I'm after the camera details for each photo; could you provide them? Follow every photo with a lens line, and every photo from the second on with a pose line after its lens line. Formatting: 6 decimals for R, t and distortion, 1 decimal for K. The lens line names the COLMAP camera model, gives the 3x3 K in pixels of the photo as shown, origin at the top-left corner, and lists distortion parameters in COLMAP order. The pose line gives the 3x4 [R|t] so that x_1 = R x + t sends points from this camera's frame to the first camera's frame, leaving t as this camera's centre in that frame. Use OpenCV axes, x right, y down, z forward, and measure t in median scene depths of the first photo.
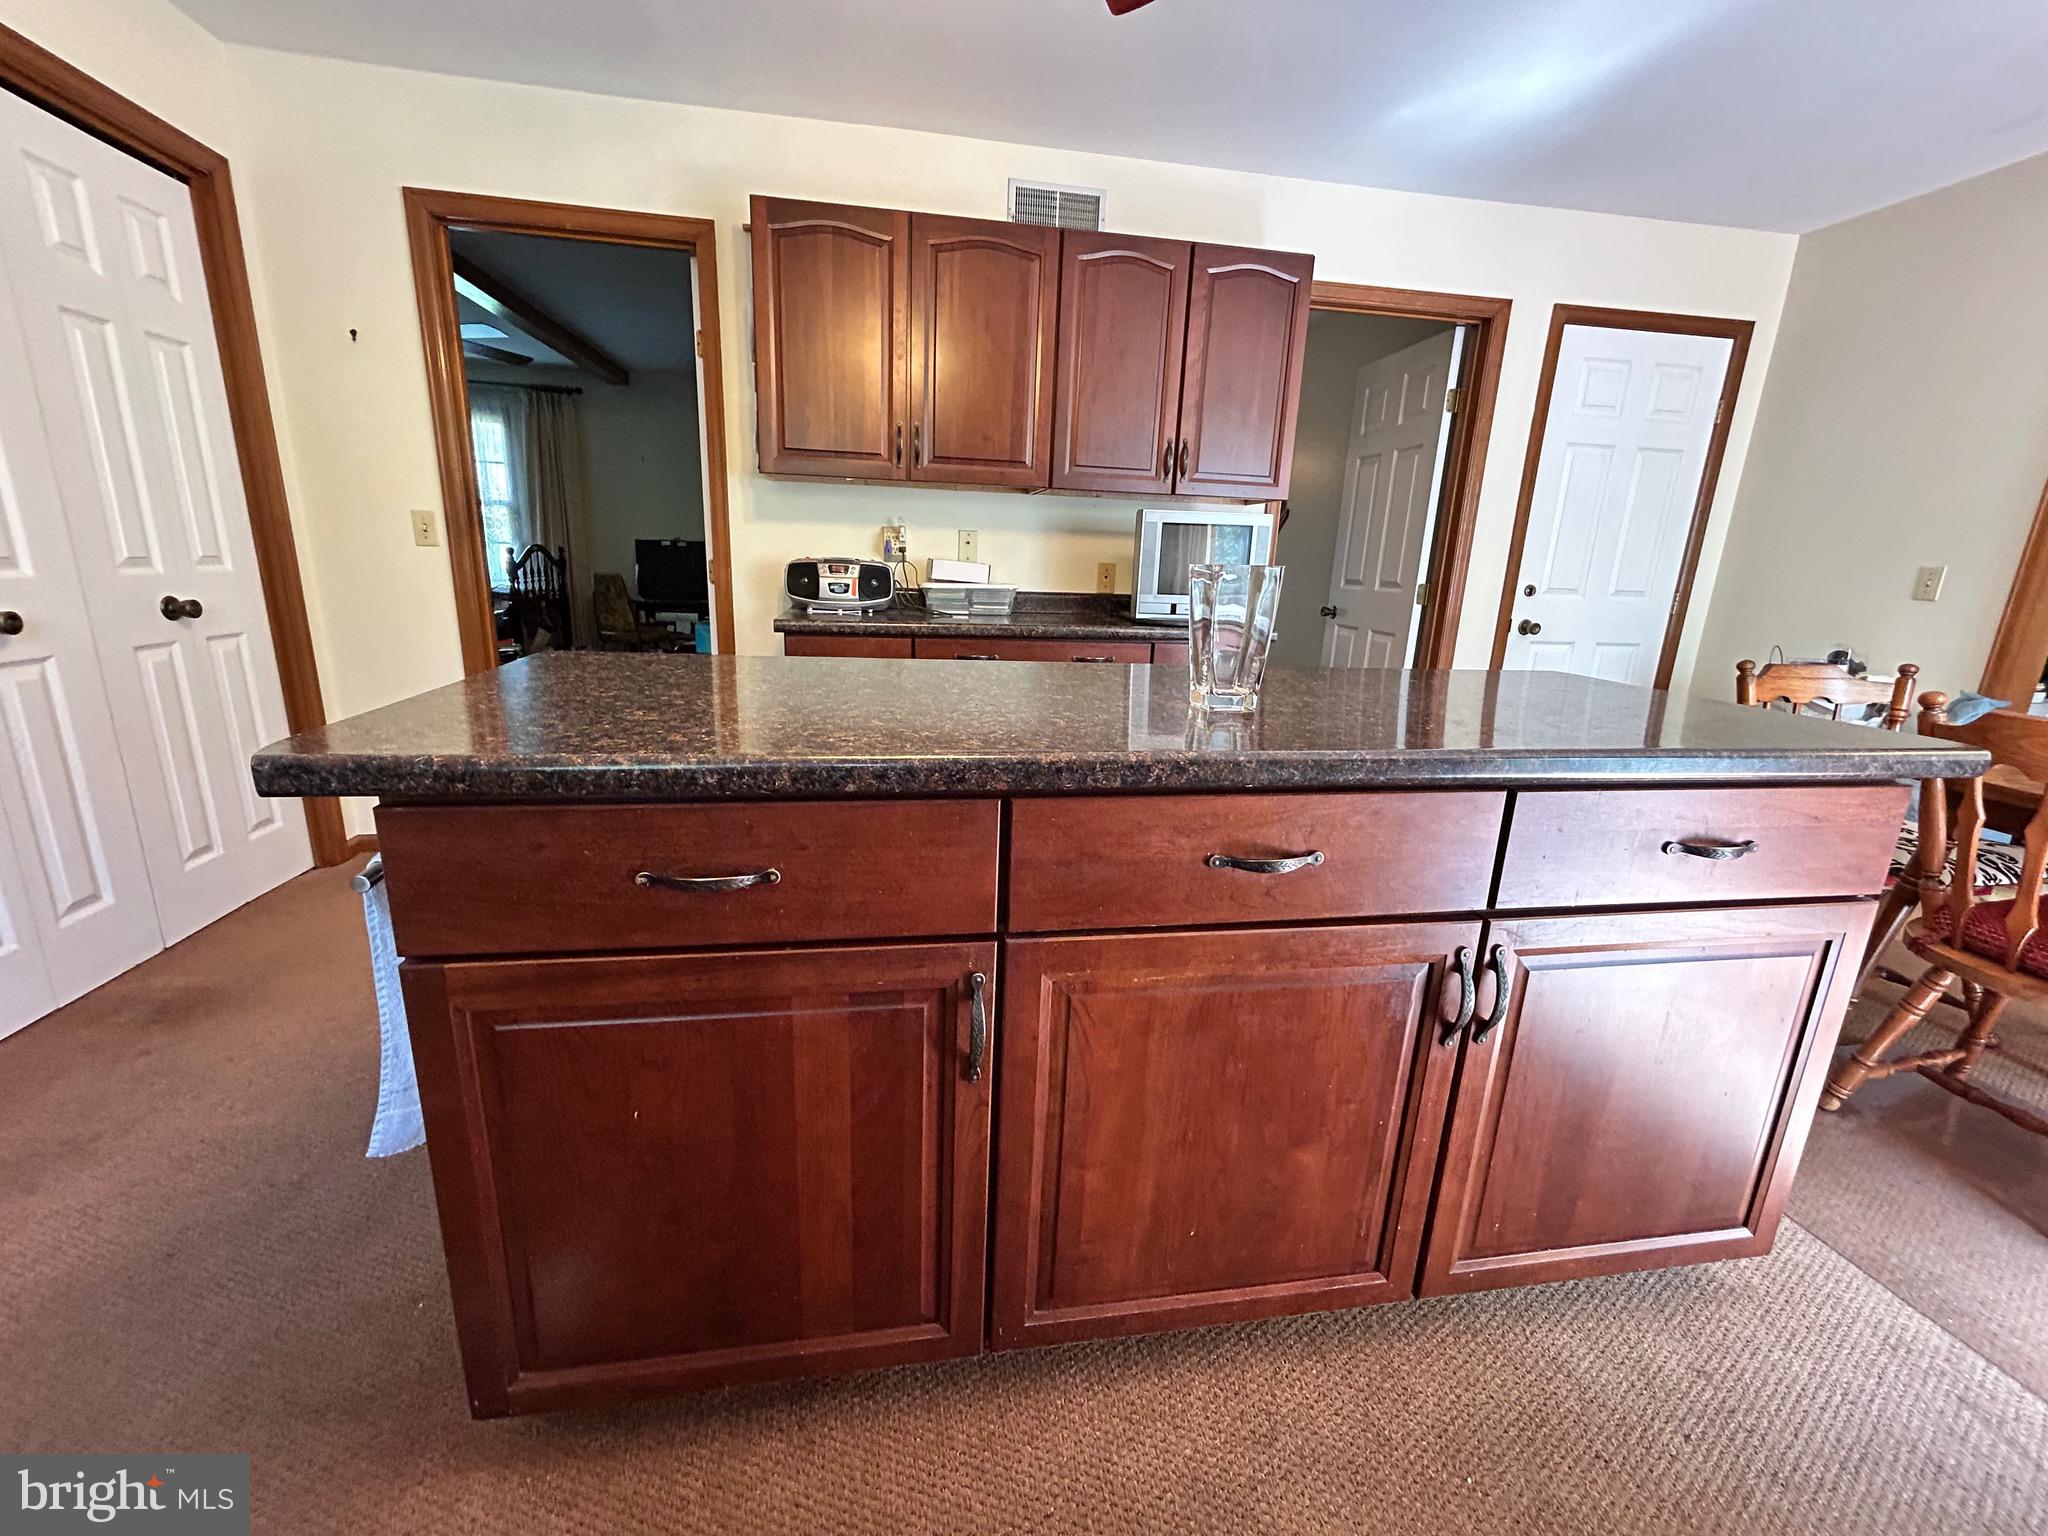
lens RADIAL K [[825.3, 0, 1025.4], [0, 825.3, 775.0], [0, 0, 1]] dist [-0.002221, 0.001691]
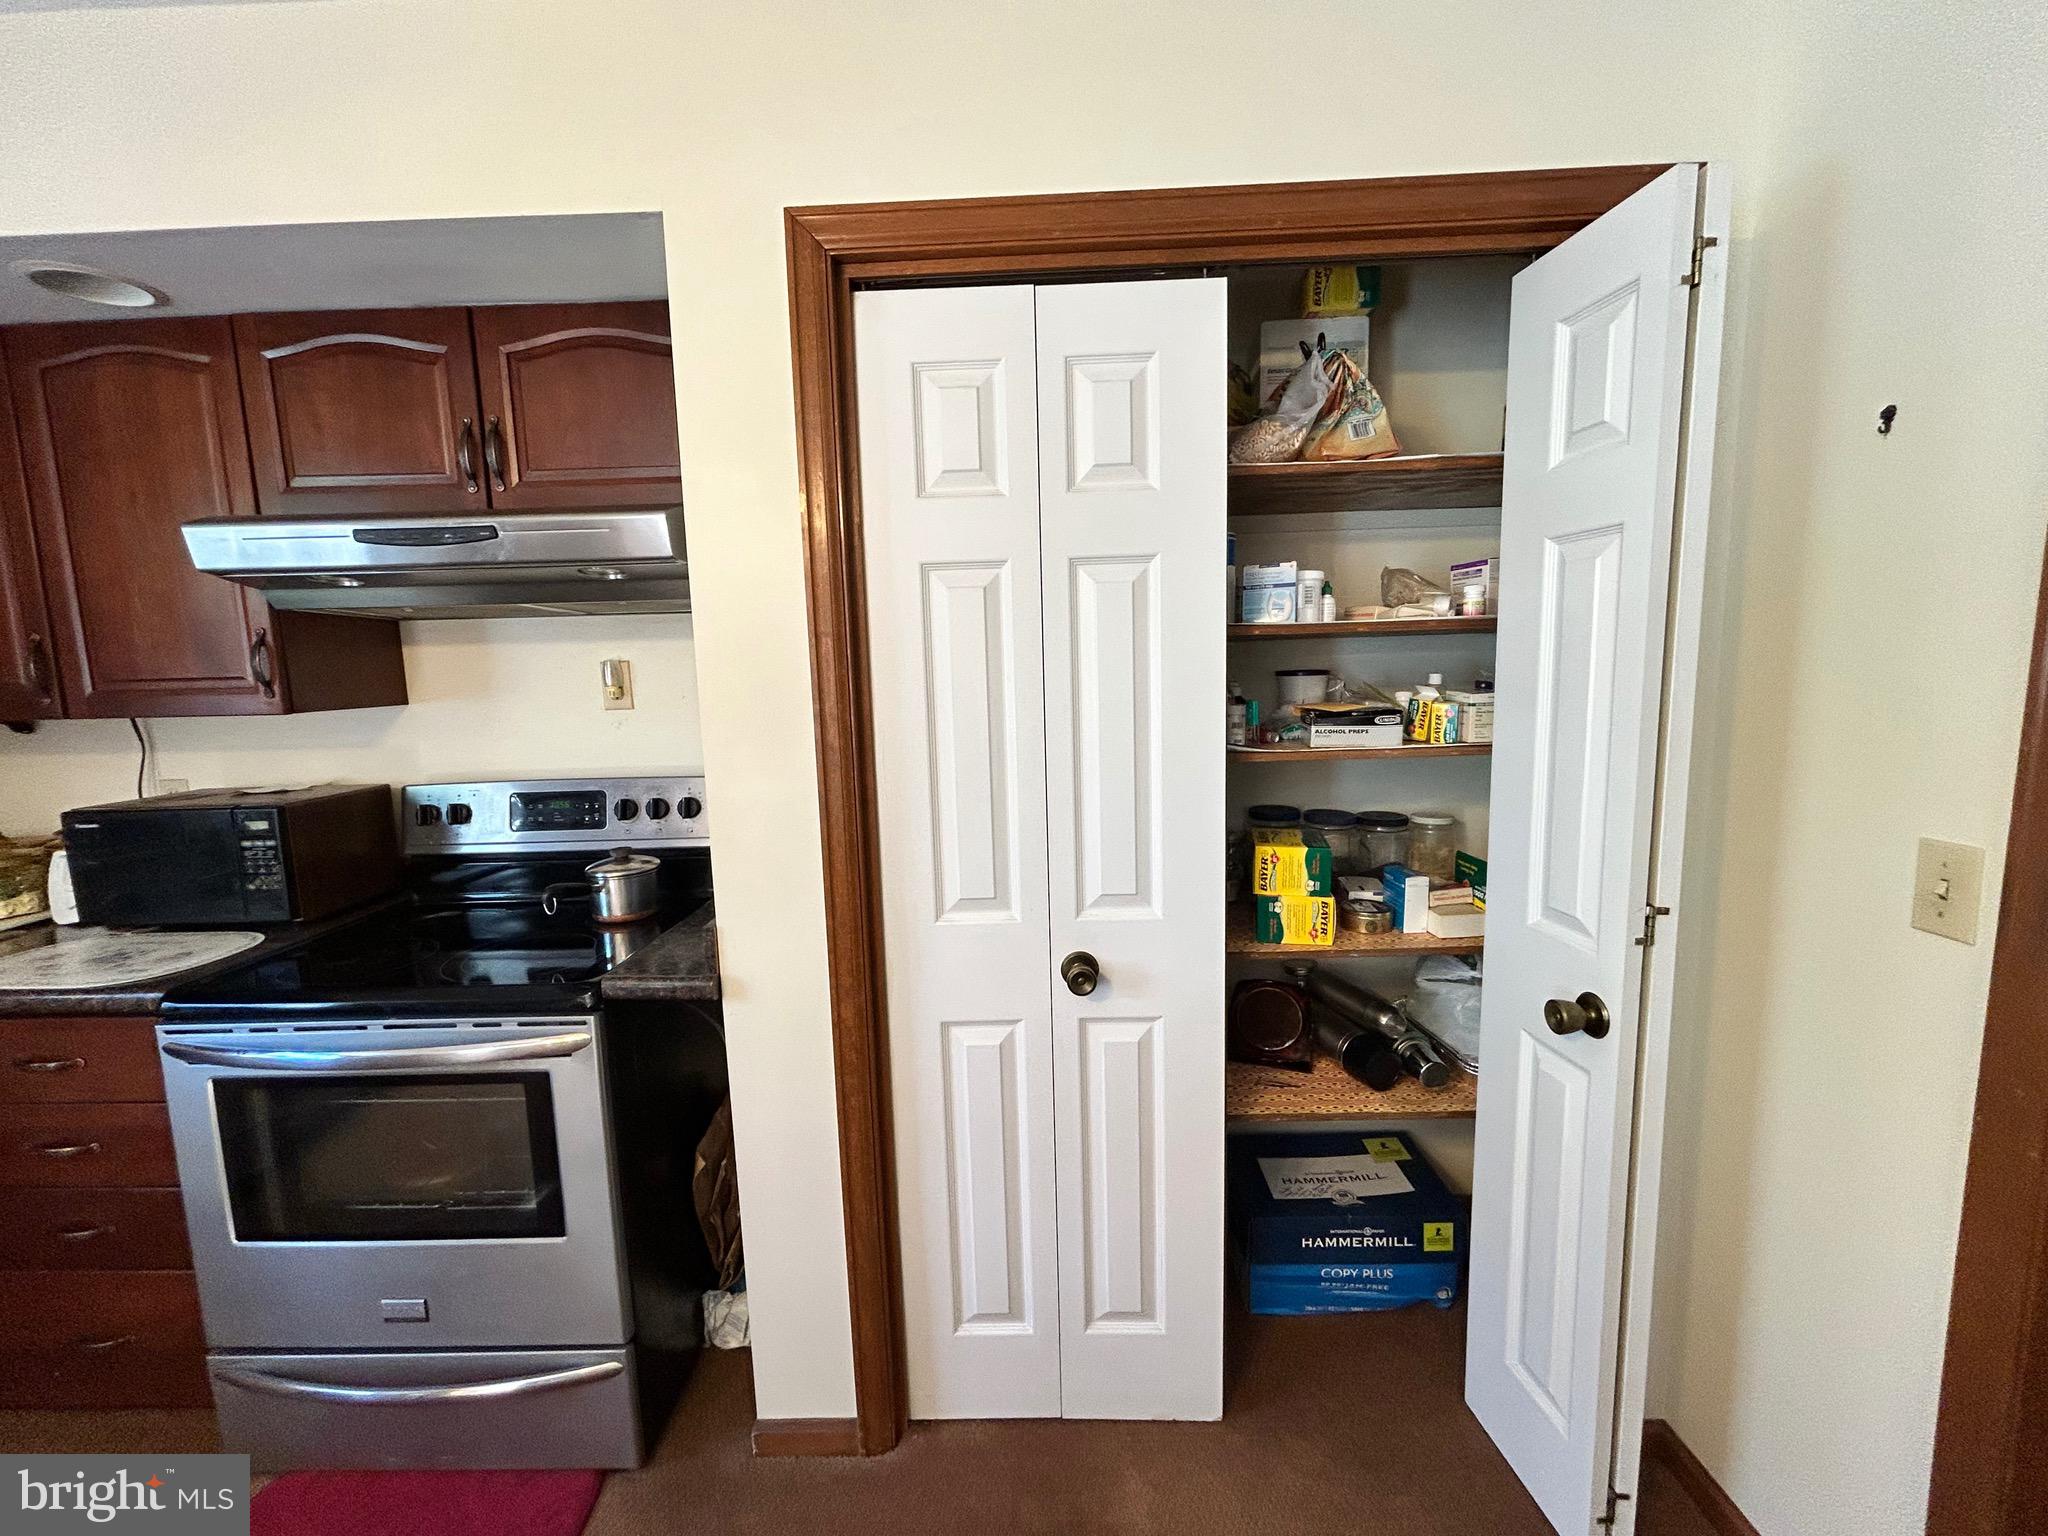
lens RADIAL K [[825.3, 0, 1015.5], [0, 825.3, 770.3], [0, 0, 1]] dist [-0.002221, 0.001691]
pose [[-0.197930, 0.101388, -0.974959, -0.348336], [-0.225535, 0.963240, 0.145956, -0.340582], [0.953917, 0.248776, -0.167788, 0.735555]]
